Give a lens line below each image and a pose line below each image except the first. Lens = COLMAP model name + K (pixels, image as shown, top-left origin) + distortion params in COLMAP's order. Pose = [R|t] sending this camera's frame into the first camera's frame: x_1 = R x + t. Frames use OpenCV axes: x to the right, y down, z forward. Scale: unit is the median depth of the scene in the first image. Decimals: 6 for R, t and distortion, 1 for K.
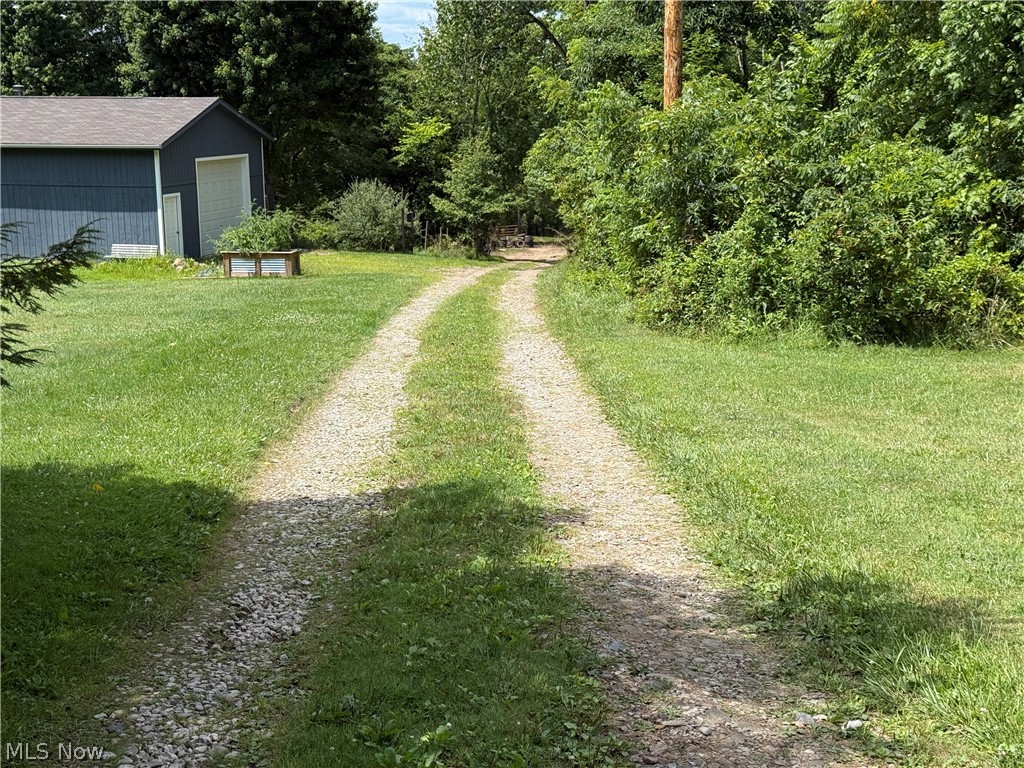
lens RADIAL K [[1434.8, 0, 512.0], [0, 1434.8, 384.0], [0, 0, 1]] dist [0.084407, -0.100726]
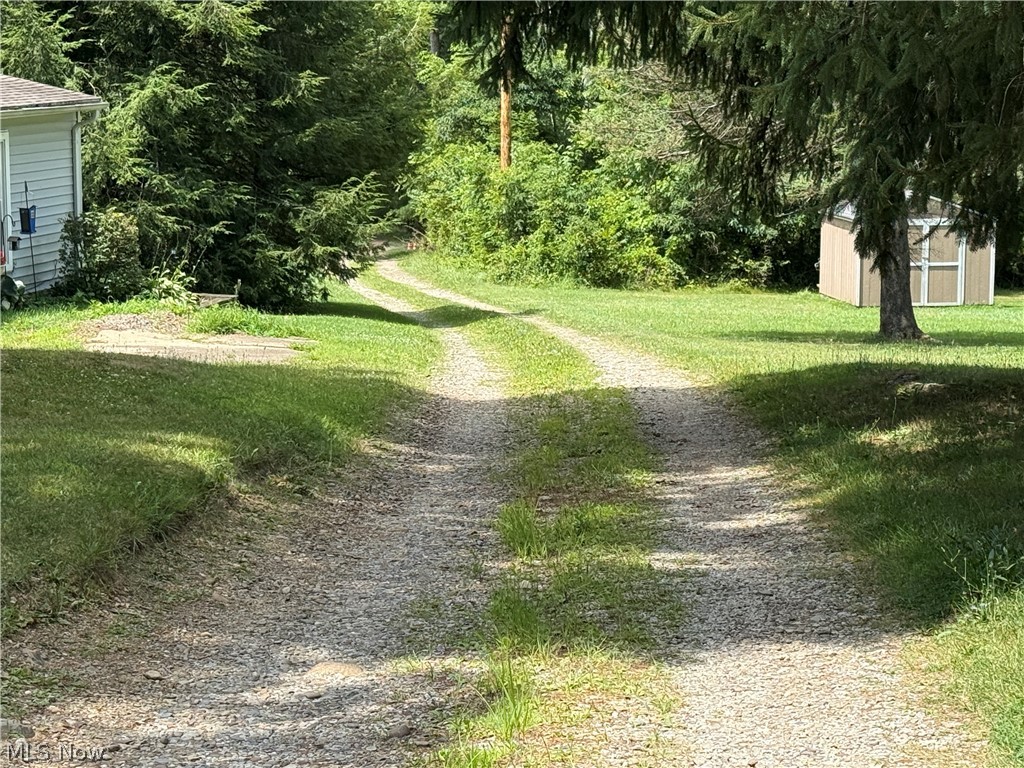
lens RADIAL K [[2314.0, 0, 512.0], [0, 2314.0, 384.0], [0, 0, 1]] dist [0.054564, 0.557976]
pose [[0.993617, 0.006895, 0.112594, -0.247674], [-0.003202, 0.999452, -0.032945, 0.212694], [-0.112759, 0.032374, 0.993095, -2.251416]]
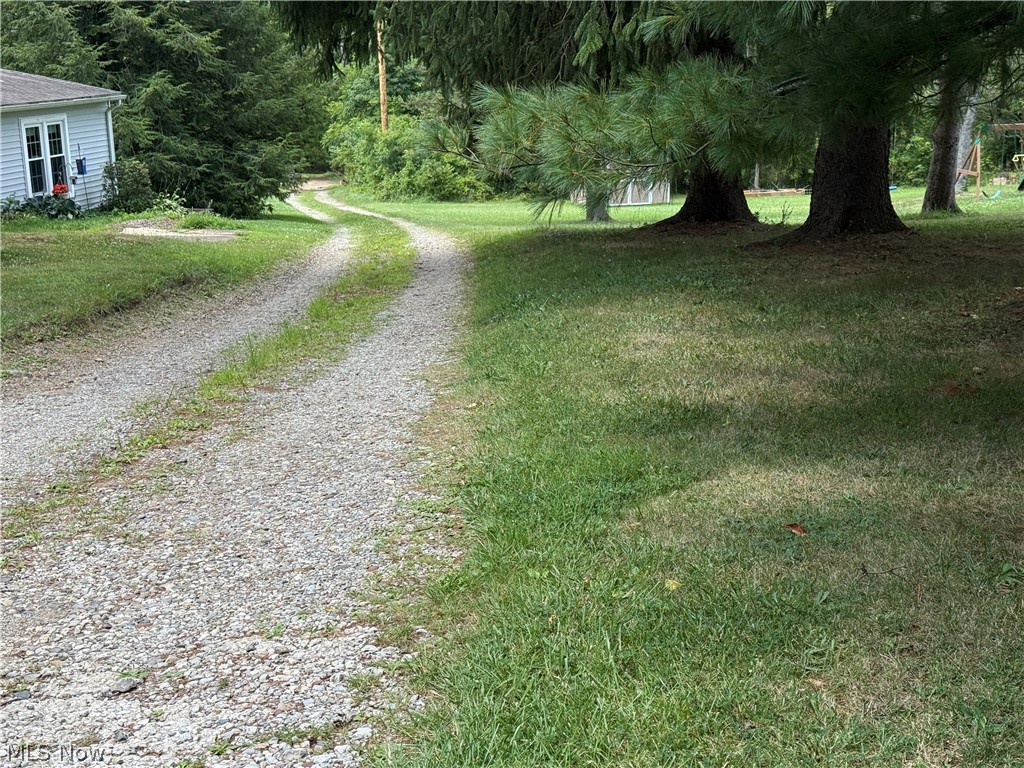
lens RADIAL K [[1434.8, 0, 512.0], [0, 1434.8, 384.0], [0, 0, 1]] dist [0.084407, -0.100726]
pose [[0.984241, -0.042644, 0.171612, -0.198901], [0.034996, 0.998265, 0.047351, 0.243675], [-0.173334, -0.040599, 0.984026, -2.412813]]
